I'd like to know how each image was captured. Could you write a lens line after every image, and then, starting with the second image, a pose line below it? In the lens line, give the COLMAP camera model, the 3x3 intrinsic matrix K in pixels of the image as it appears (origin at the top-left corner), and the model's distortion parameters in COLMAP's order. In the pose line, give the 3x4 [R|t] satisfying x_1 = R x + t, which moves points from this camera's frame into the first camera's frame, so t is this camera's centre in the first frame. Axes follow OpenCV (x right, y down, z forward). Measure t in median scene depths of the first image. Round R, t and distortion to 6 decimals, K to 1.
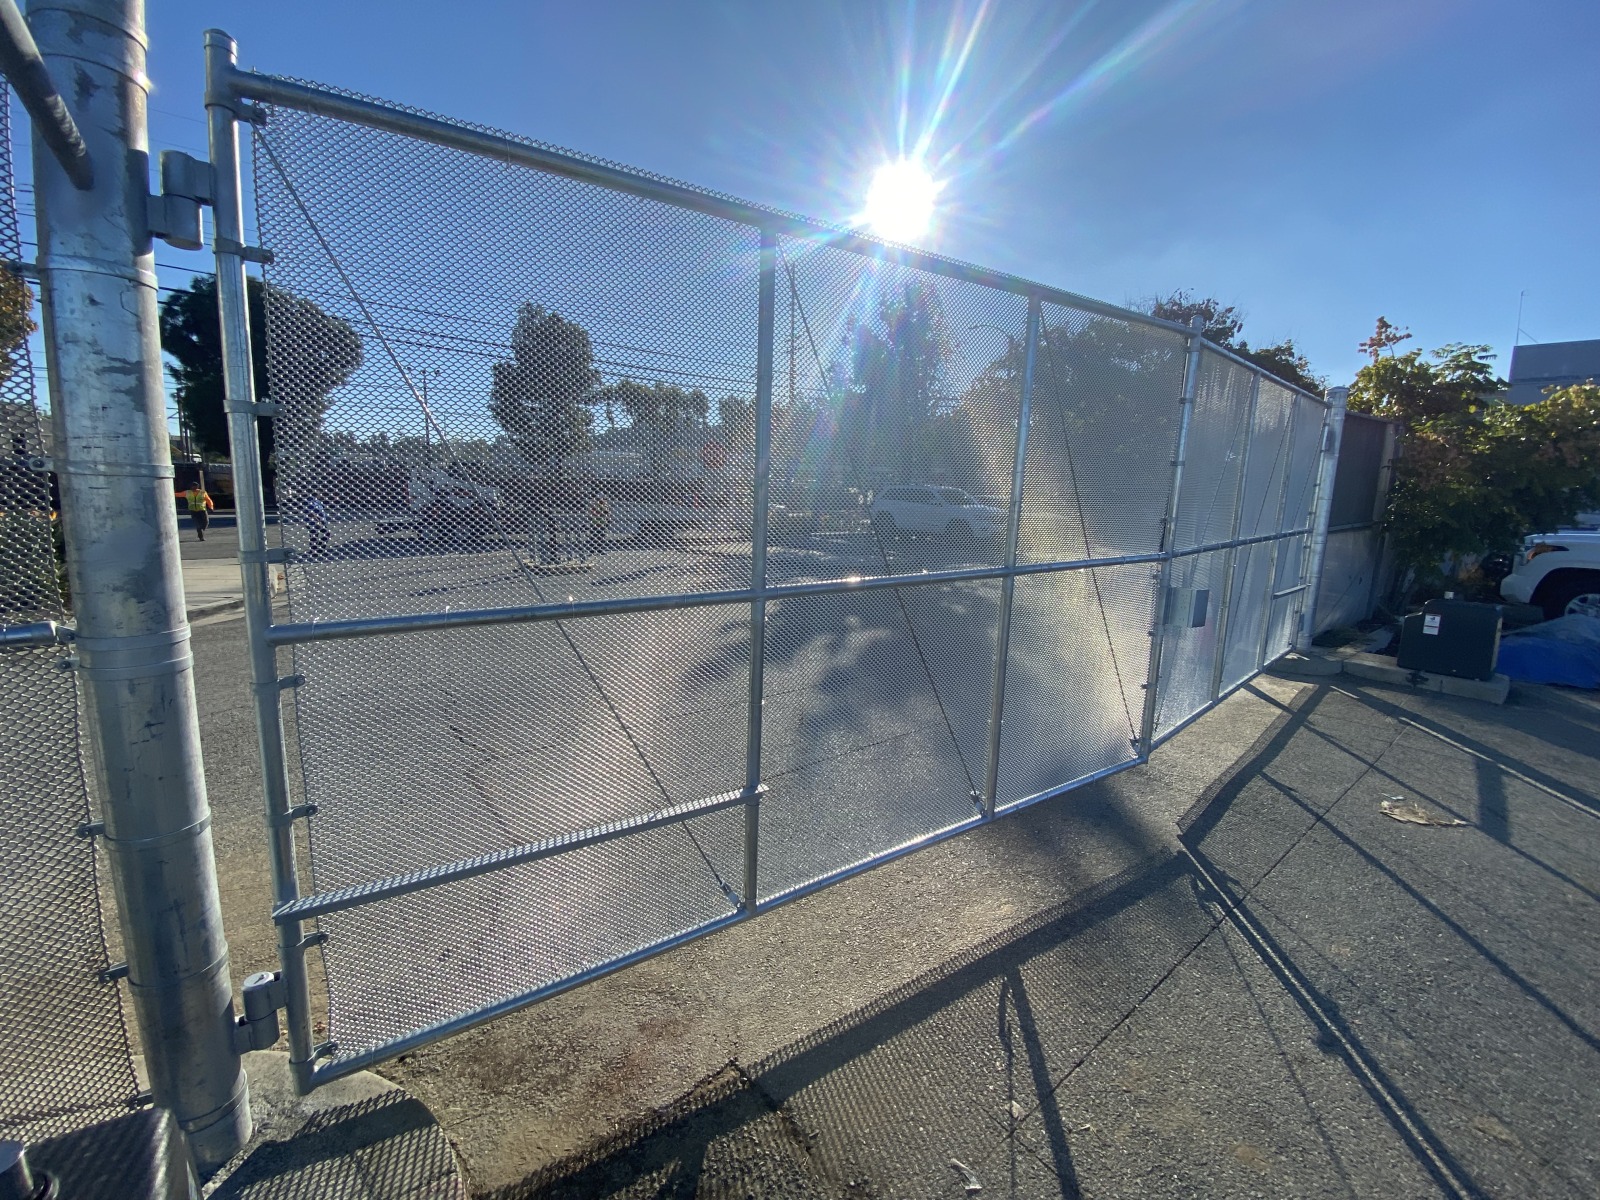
lens RADIAL K [[649.3, 0, 799.5], [0, 649.3, 597.3], [0, 0, 1]] dist [0.008971, -0.016300]
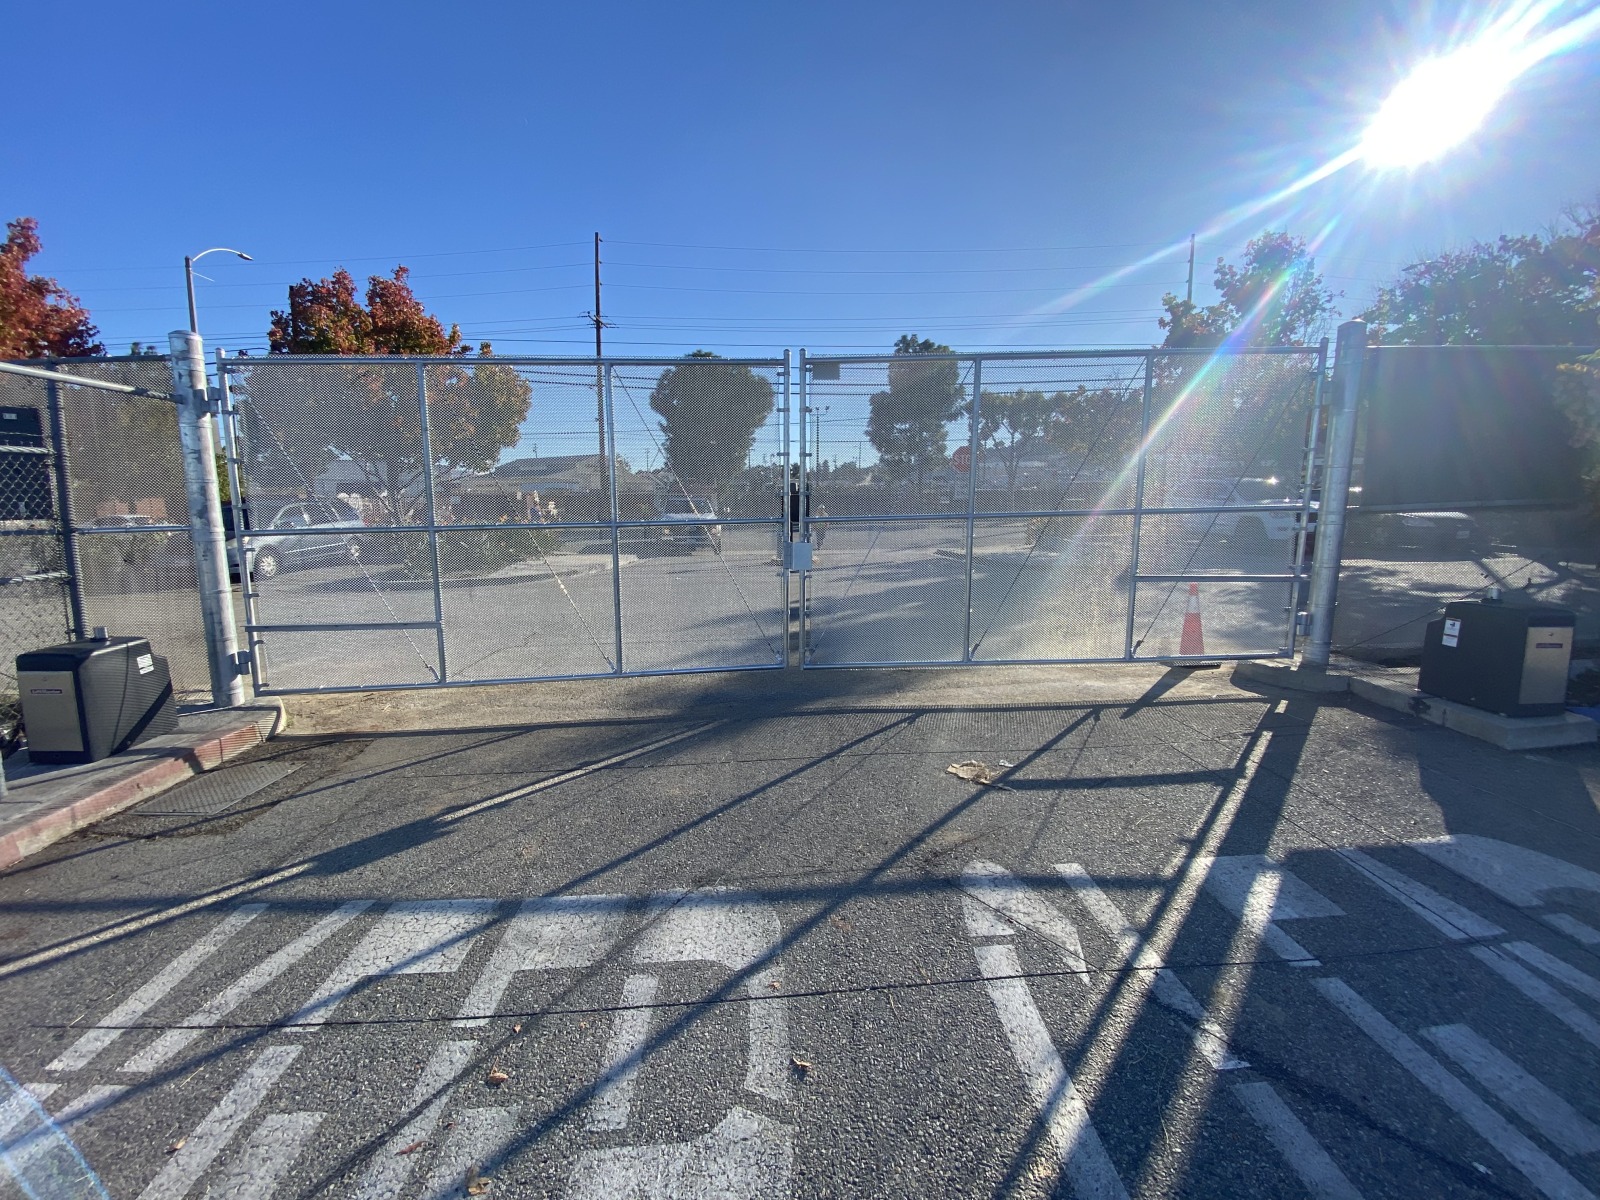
lens RADIAL K [[642.7, 0, 792.1], [0, 642.7, 594.0], [0, 0, 1]] dist [0.029495, -0.021930]
pose [[0.819547, 0.050423, -0.570790, 1.216956], [-0.063708, 0.997963, -0.003314, 0.074925], [0.569460, 0.039080, 0.821090, -0.013526]]
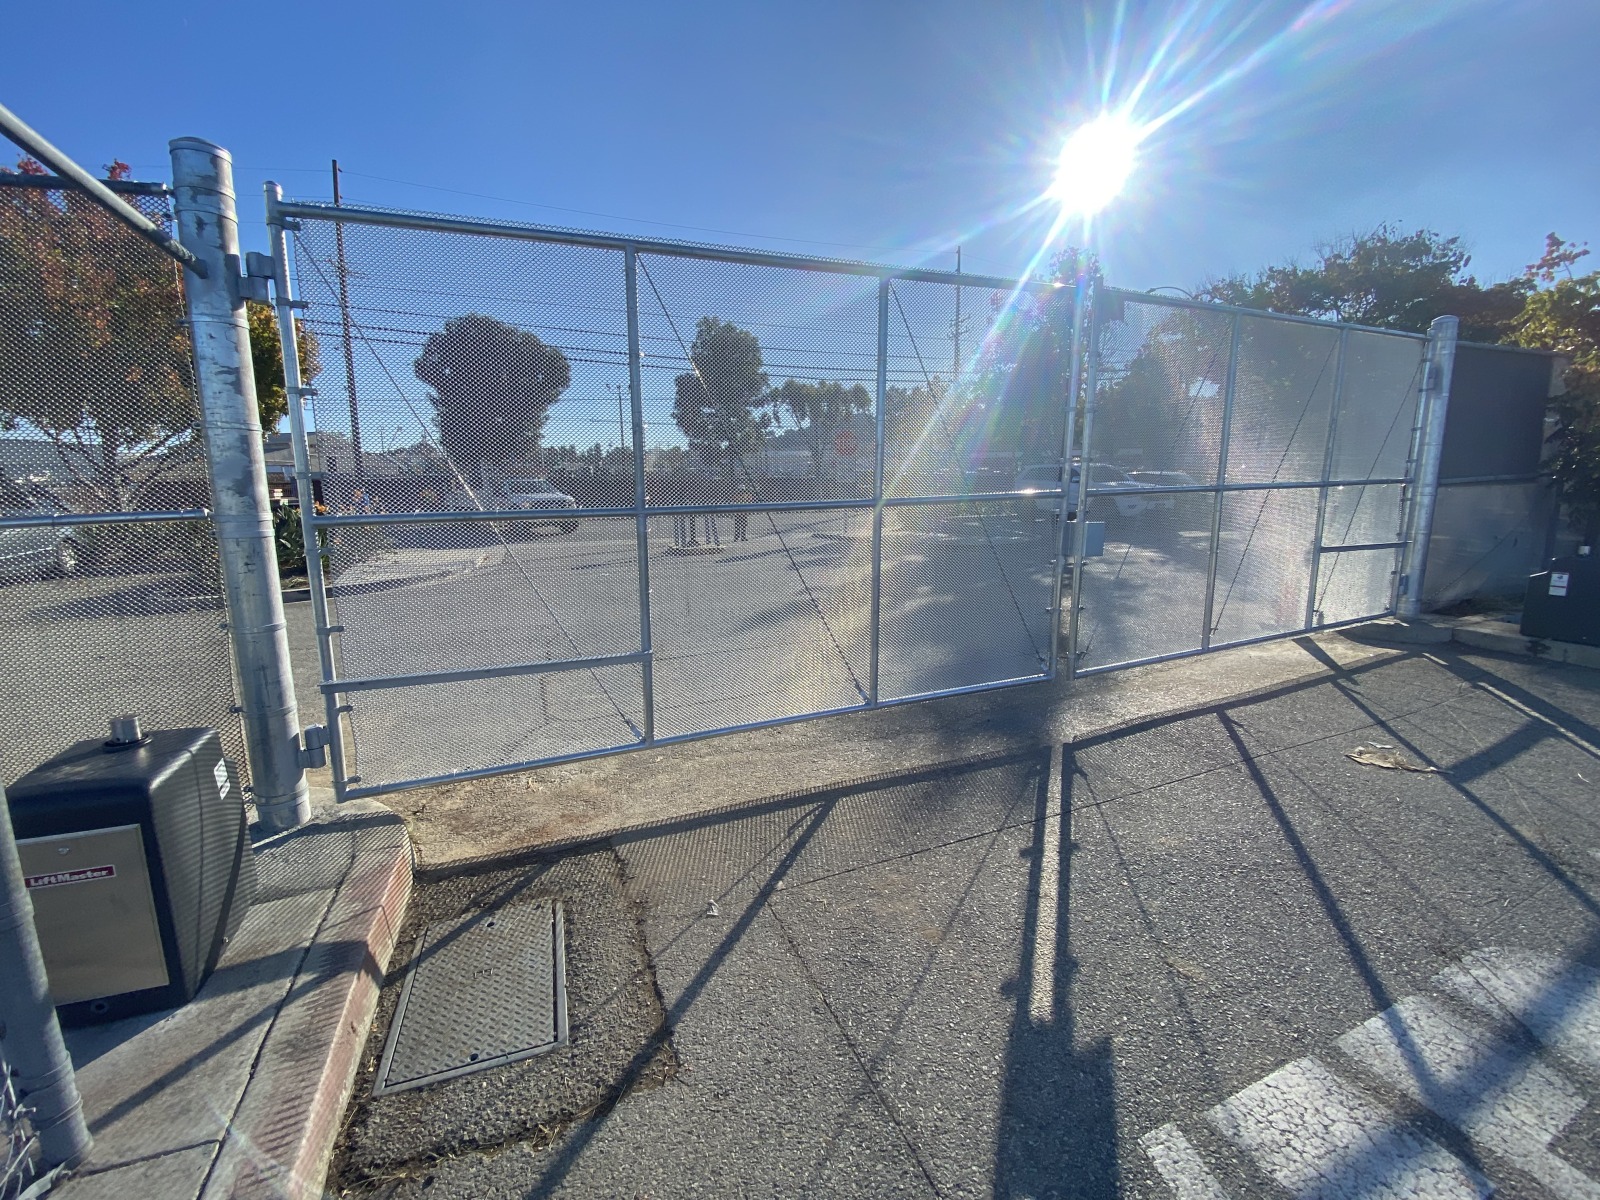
lens RADIAL K [[647.5, 0, 797.7], [0, 647.5, 597.0], [0, 0, 1]] dist [0.014130, -0.017470]
pose [[0.963760, 0.009703, -0.266595, 0.356767], [-0.007760, 0.999935, 0.008344, 0.092802], [0.266659, -0.005972, 0.963772, -0.133796]]
